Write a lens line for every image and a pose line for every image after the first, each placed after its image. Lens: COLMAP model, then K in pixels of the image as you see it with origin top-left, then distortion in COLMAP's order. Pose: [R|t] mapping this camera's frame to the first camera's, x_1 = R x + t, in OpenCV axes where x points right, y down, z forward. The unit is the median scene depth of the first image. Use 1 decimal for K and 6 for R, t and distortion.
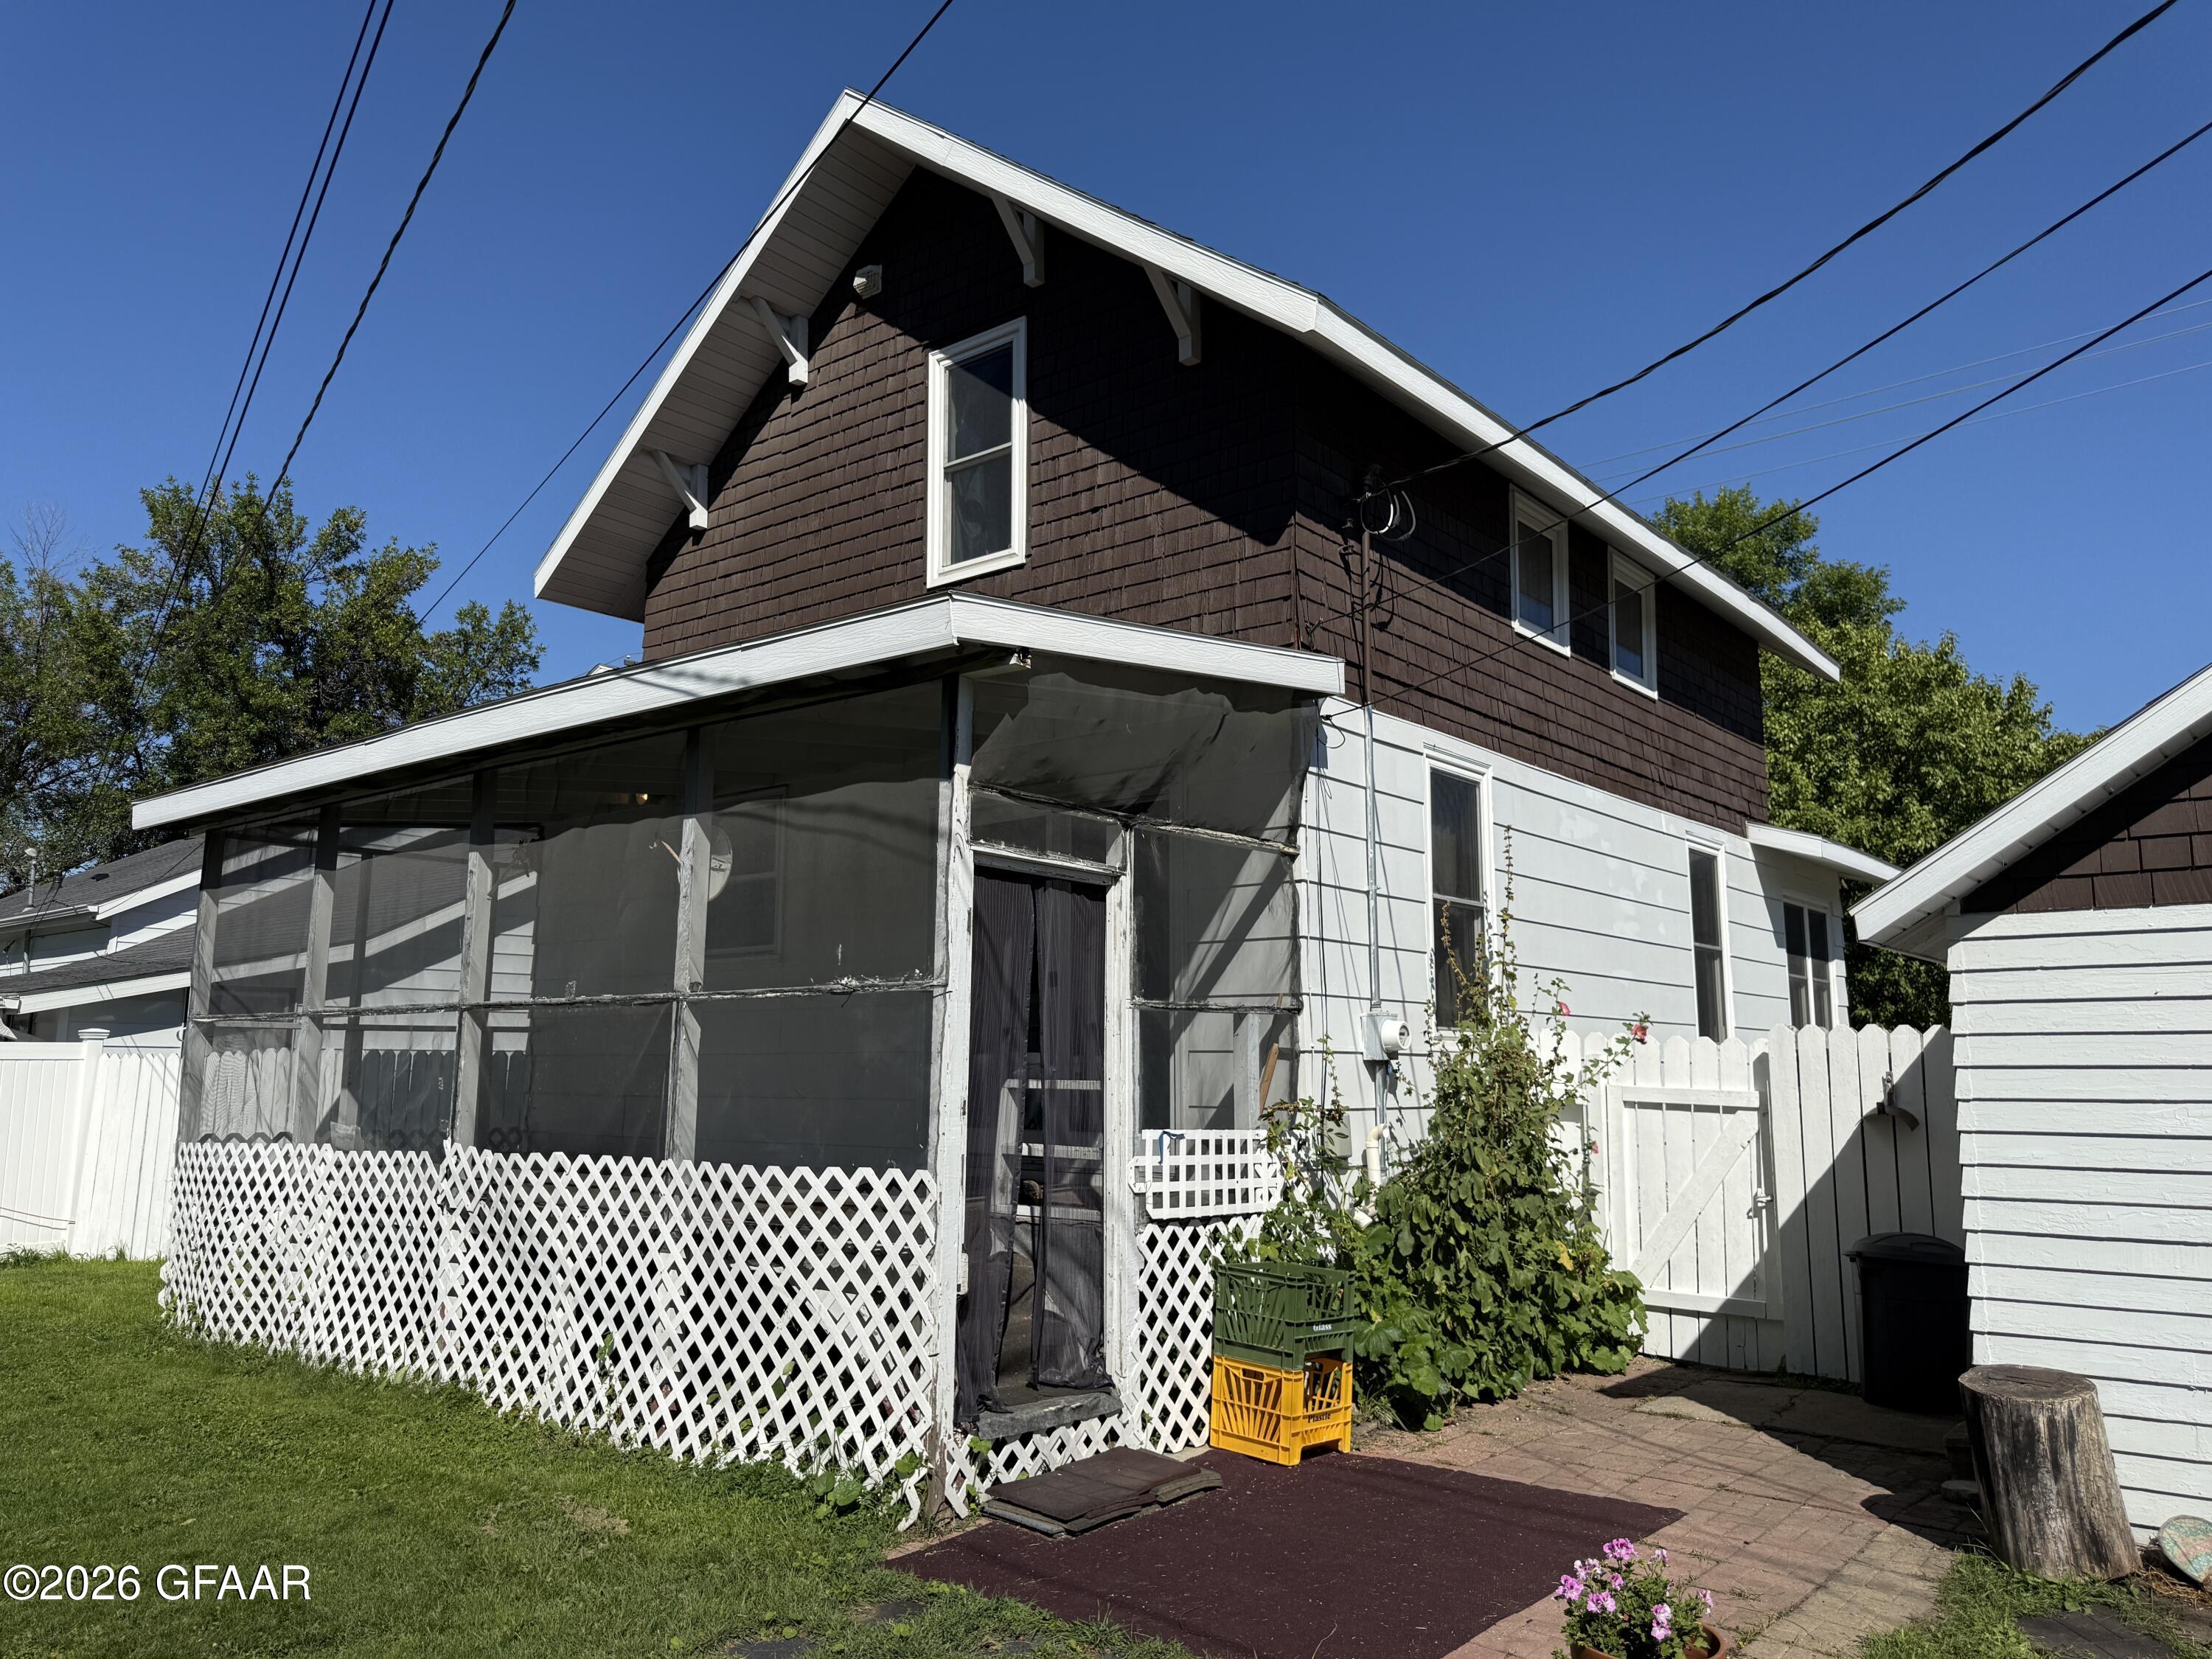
lens RADIAL K [[1563.1, 0, 1097.0], [0, 1563.1, 834.2], [0, 0, 1]] dist [0.071599, -0.098277]
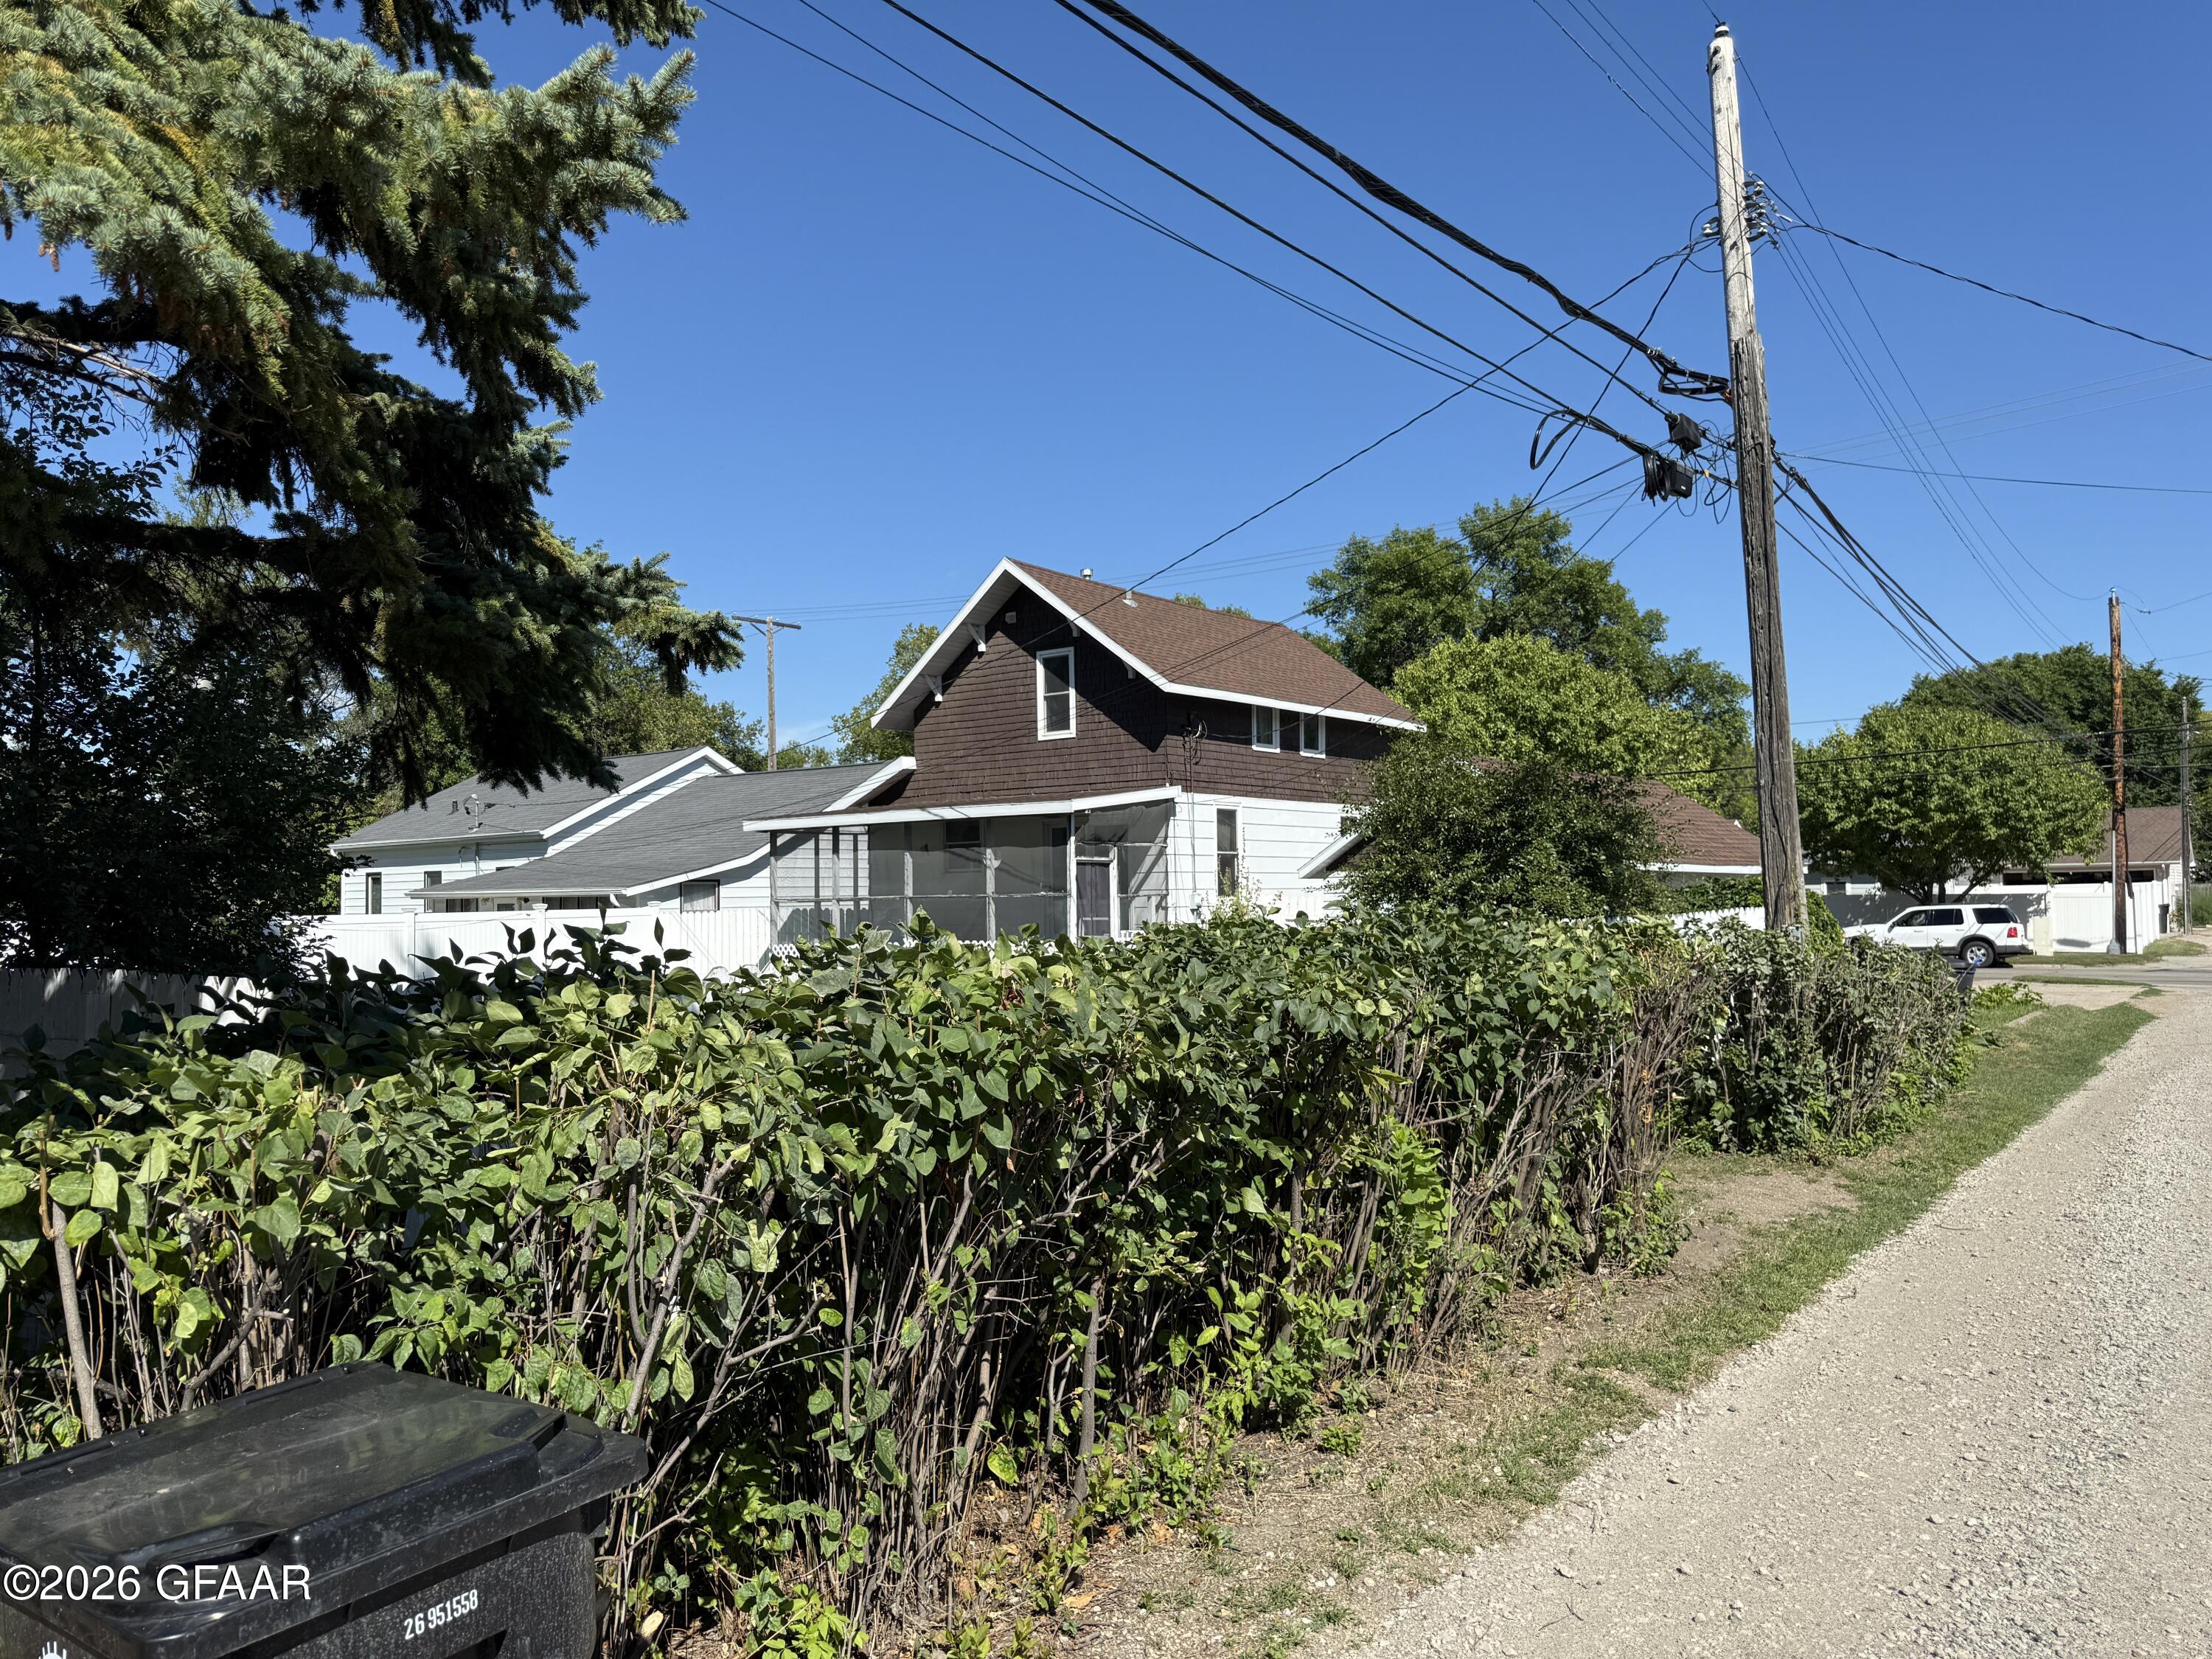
lens RADIAL K [[1563.1, 0, 1090.6], [0, 1563.1, 831.6], [0, 0, 1]] dist [0.071599, -0.098277]
pose [[0.999656, -0.019052, 0.018005, -0.078376], [0.017068, 0.994370, 0.104581, -0.321467], [-0.019896, -0.104238, 0.994353, -1.976085]]
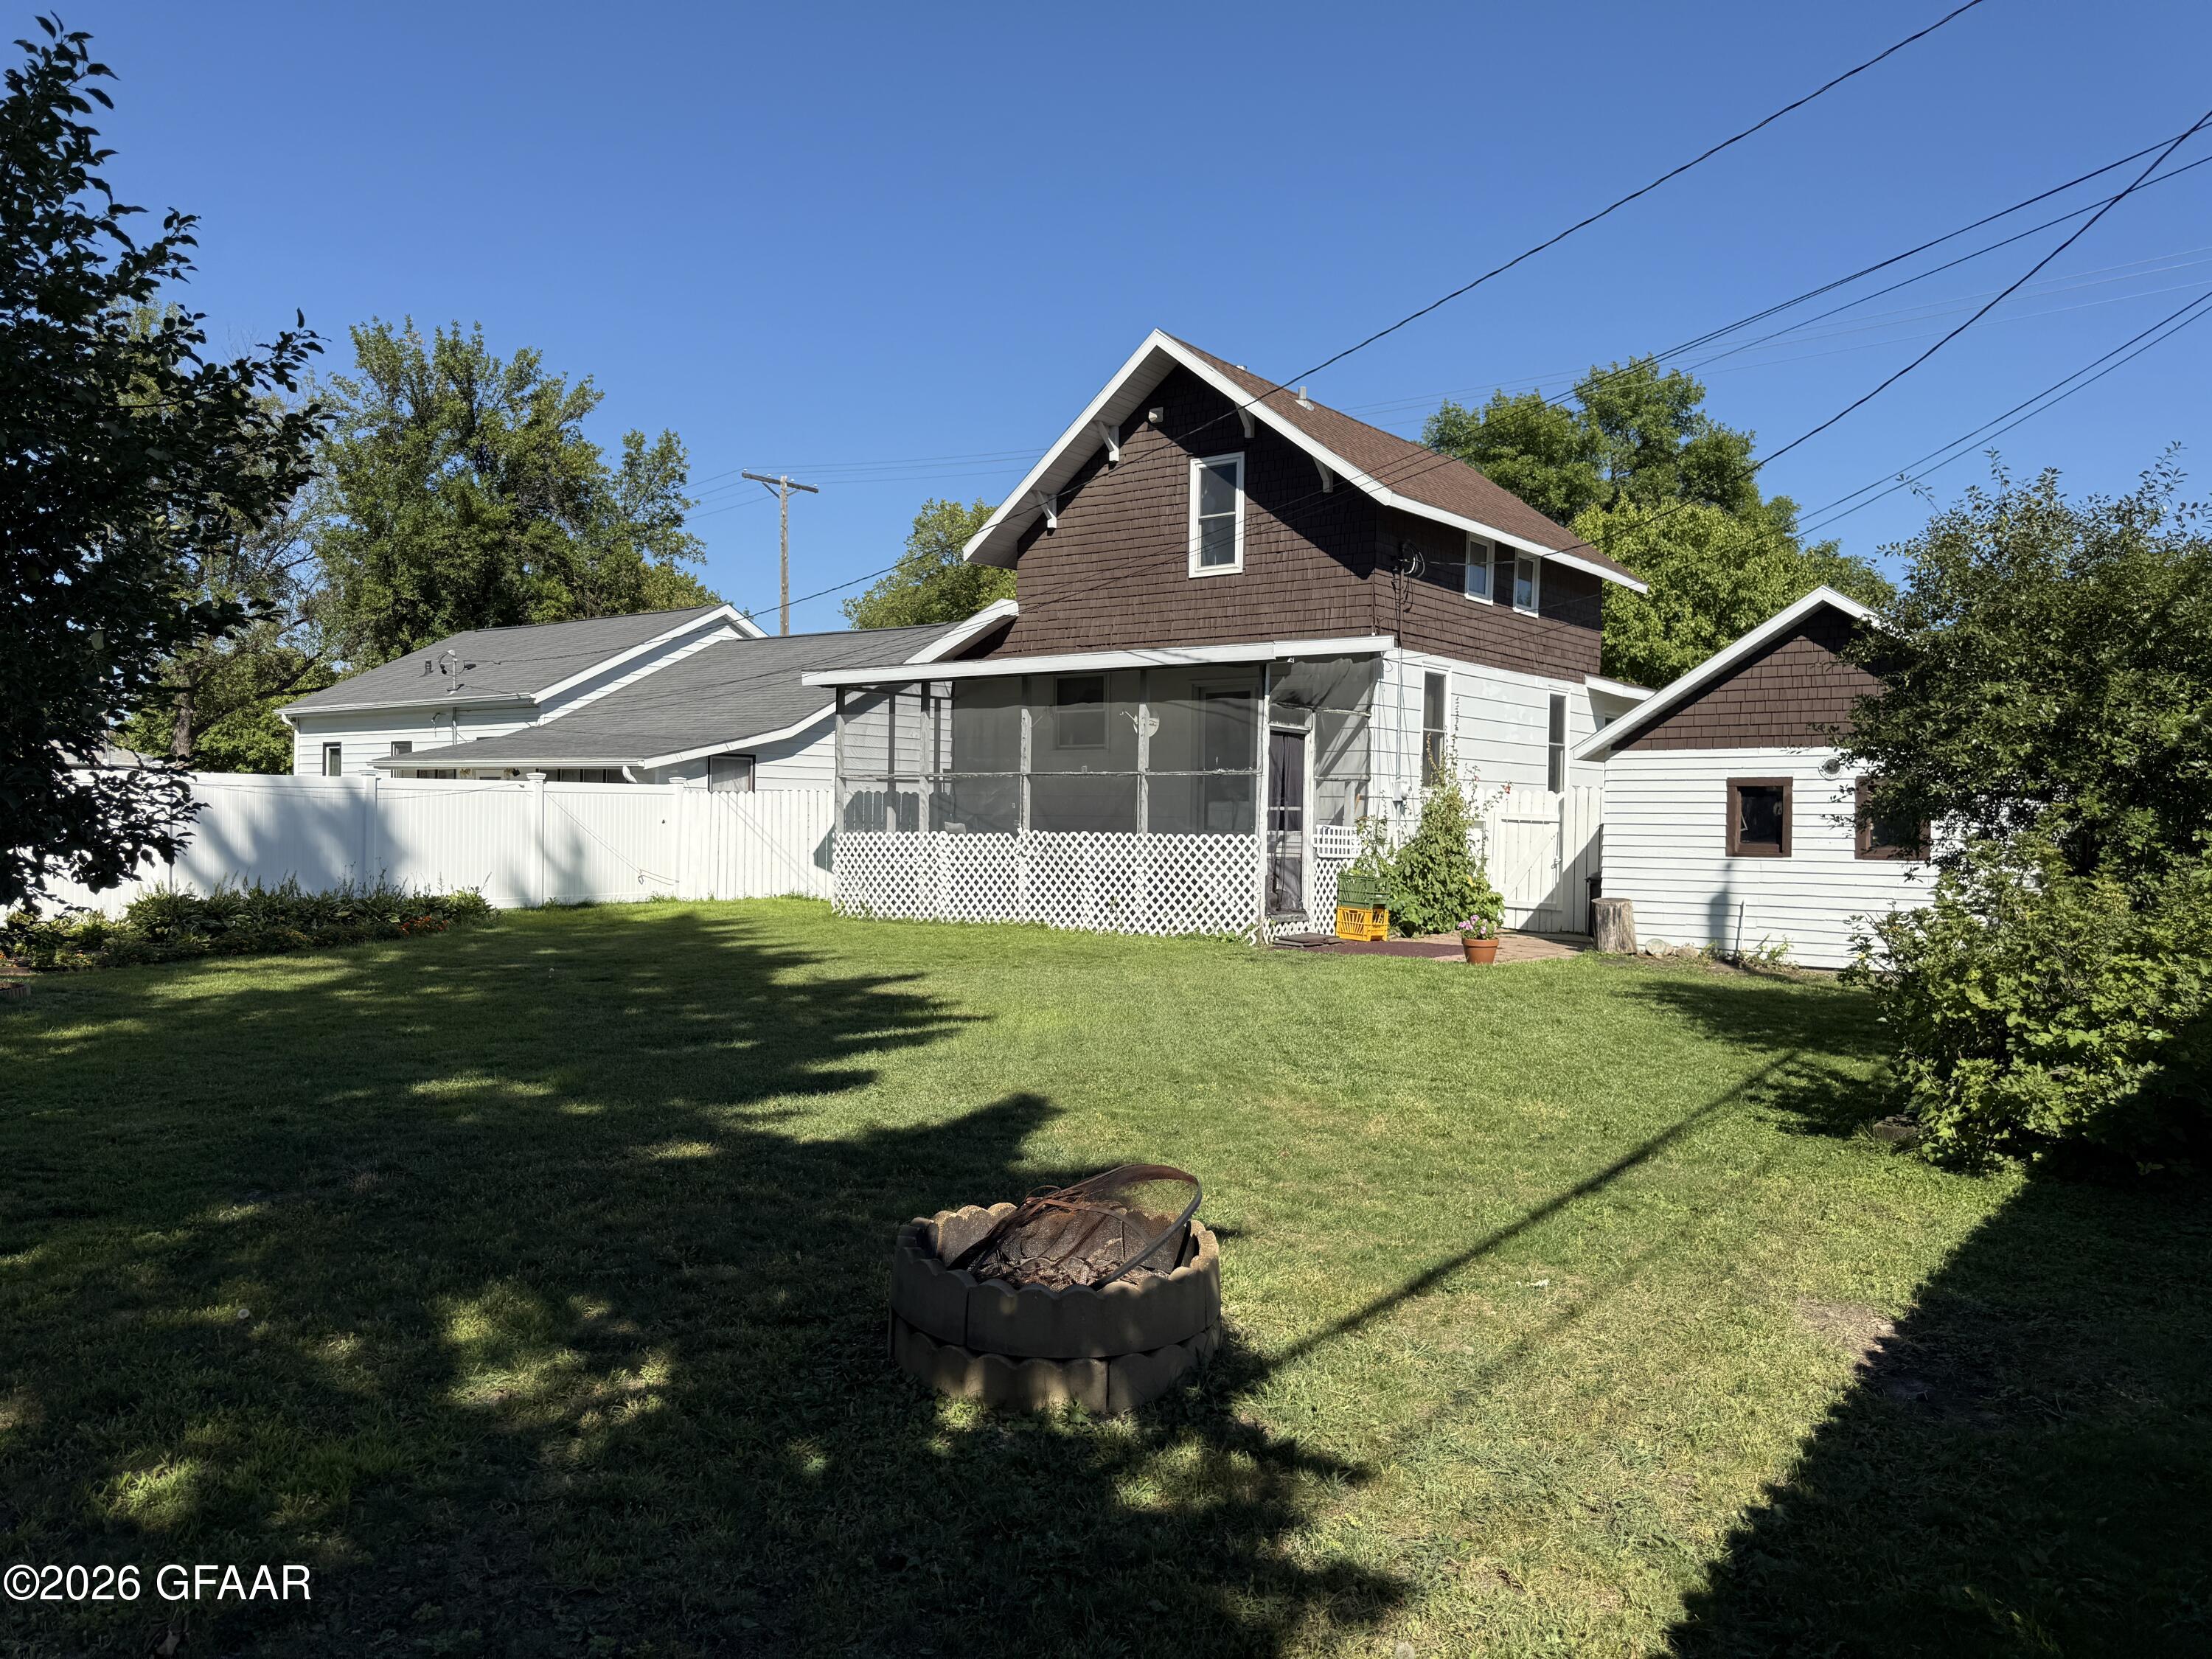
lens RADIAL K [[1563.1, 0, 1086.7], [0, 1563.1, 857.3], [0, 0, 1]] dist [0.071599, -0.098277]
pose [[0.999539, 0.008243, 0.029214, -0.345416], [-0.013186, 0.984780, 0.173304, -0.169322], [-0.027341, -0.173609, 0.984435, -1.286192]]
